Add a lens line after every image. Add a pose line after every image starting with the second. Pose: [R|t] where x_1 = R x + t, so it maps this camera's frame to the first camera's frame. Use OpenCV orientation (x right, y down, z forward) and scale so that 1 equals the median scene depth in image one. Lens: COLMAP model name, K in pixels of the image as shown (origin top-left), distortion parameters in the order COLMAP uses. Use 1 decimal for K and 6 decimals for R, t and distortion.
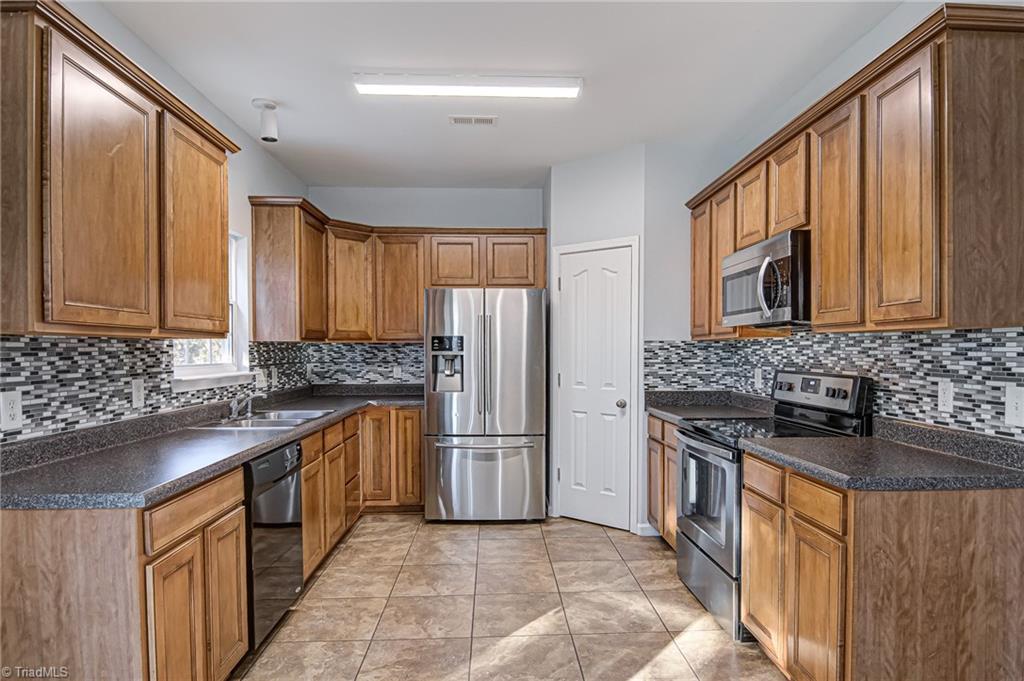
lens RADIAL K [[571.2, 0, 515.6], [0, 571.2, 362.6], [0, 0, 1]] dist [0.000993, -0.015946]
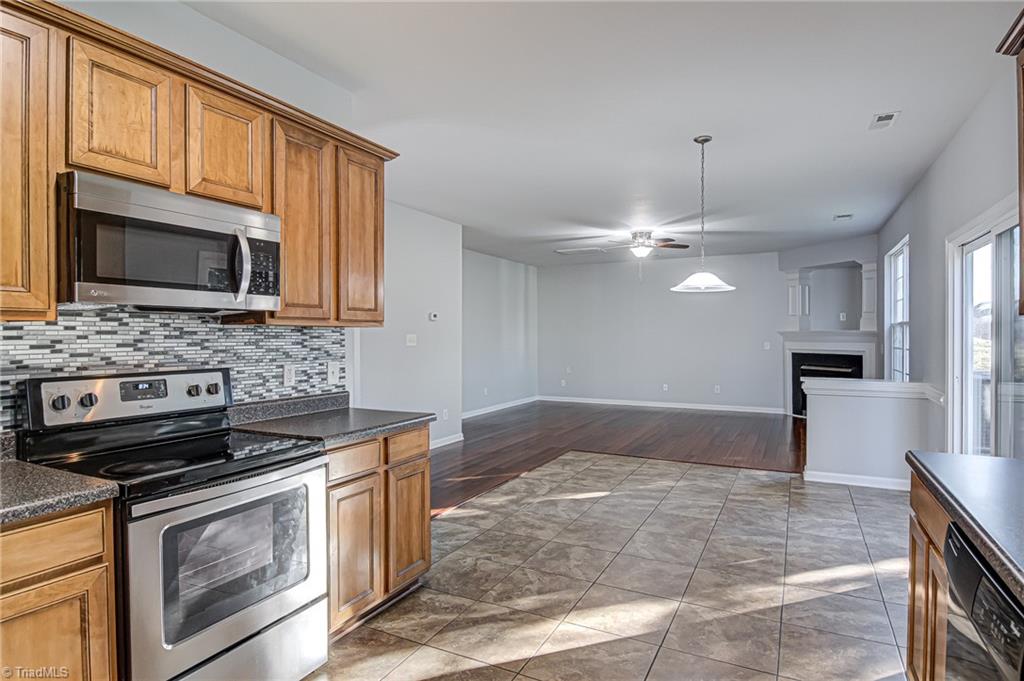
lens RADIAL K [[553.2, 0, 513.8], [0, 553.2, 334.1], [0, 0, 1]] dist [0.001593, -0.013152]
pose [[-0.870686, 0.001825, 0.491836, -0.248116], [0.012241, 0.999764, 0.017959, -0.037788], [-0.491687, 0.021657, -0.870502, 1.282422]]
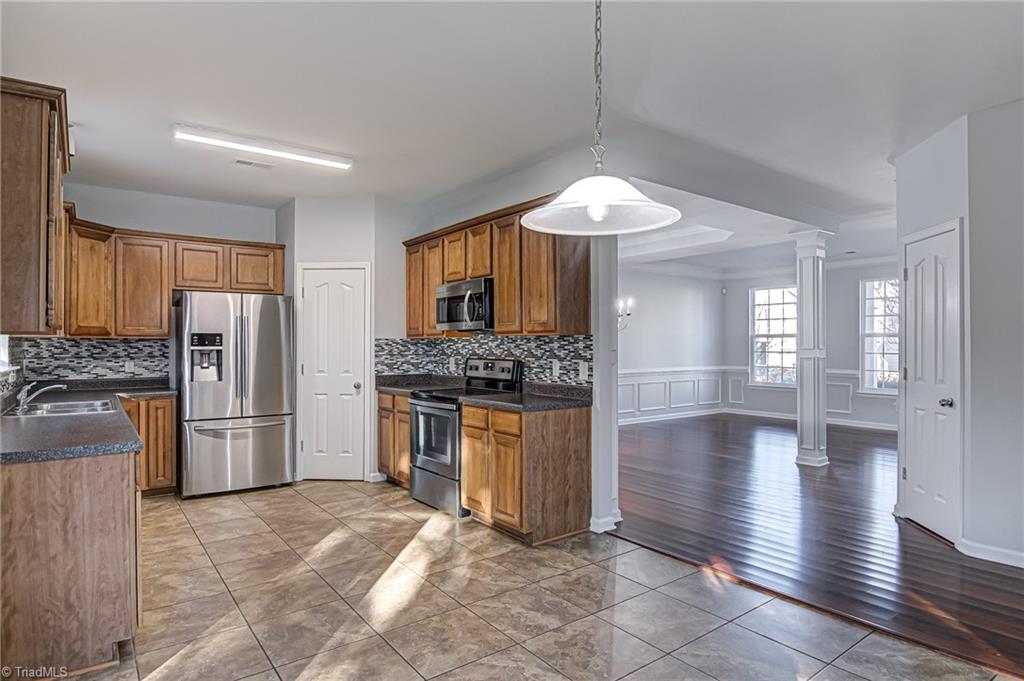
lens RADIAL K [[567.4, 0, 512.0], [0, 567.4, 340.5], [0, 0, 1]] dist [-0.023292, -0.000812]
pose [[0.823418, 0.005071, 0.567412, -0.349044], [0.012391, 0.999561, -0.026915, 0.008906], [-0.567299, 0.029193, 0.822994, -0.387667]]
